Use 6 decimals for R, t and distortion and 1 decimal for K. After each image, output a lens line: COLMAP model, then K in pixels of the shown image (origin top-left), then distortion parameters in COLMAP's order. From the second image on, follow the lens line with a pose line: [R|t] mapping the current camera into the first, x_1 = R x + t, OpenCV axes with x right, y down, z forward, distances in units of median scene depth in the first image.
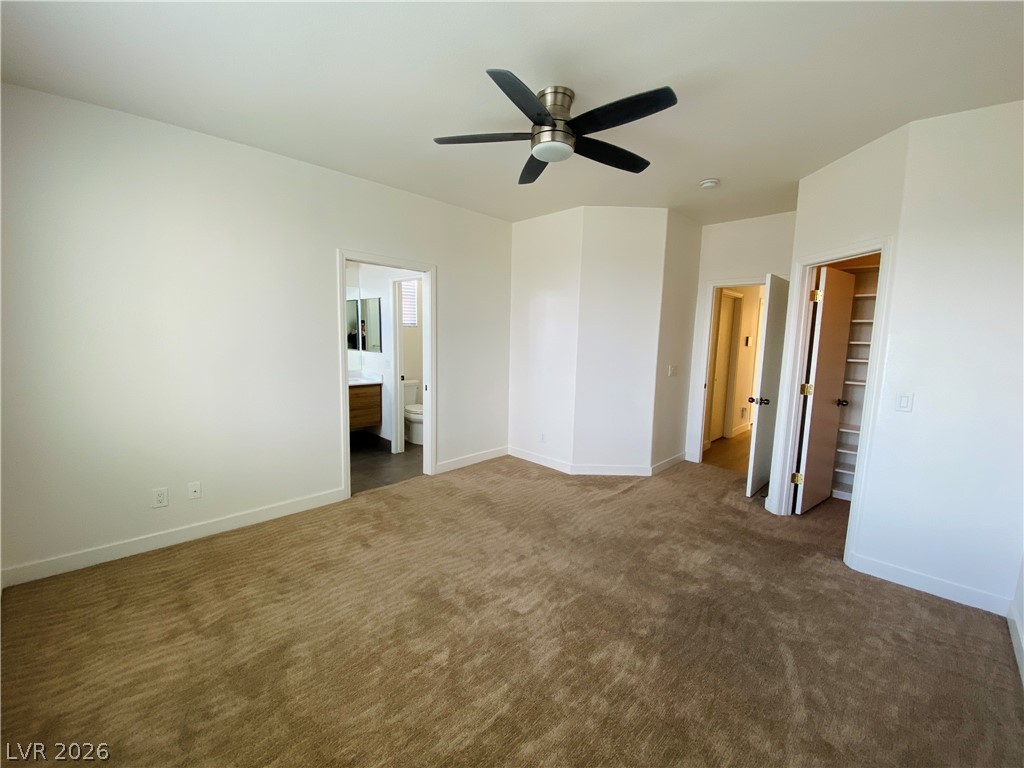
lens RADIAL K [[412.6, 0, 512.0], [0, 412.6, 384.0], [0, 0, 1]] dist [0.012249, -0.018713]
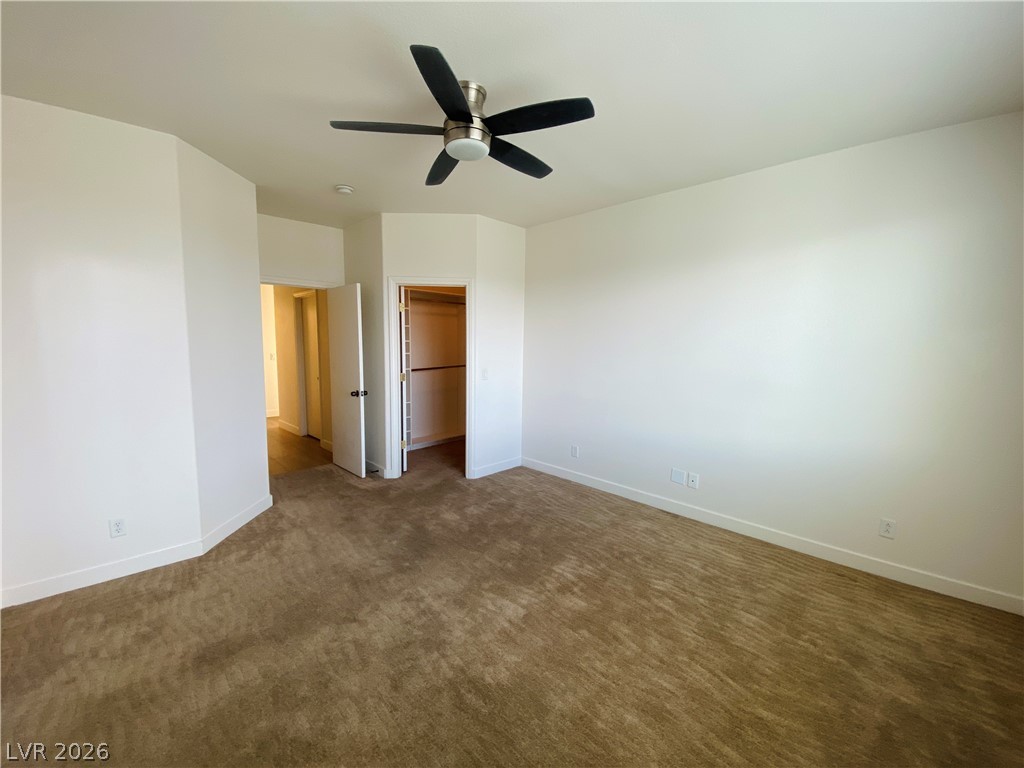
lens RADIAL K [[412.6, 0, 512.0], [0, 412.6, 384.0], [0, 0, 1]] dist [0.012249, -0.018713]
pose [[-0.008713, -0.123611, 0.992292, -0.636998], [0.111993, 0.985966, 0.123807, -0.093782], [-0.993671, 0.112208, 0.005253, 0.667884]]
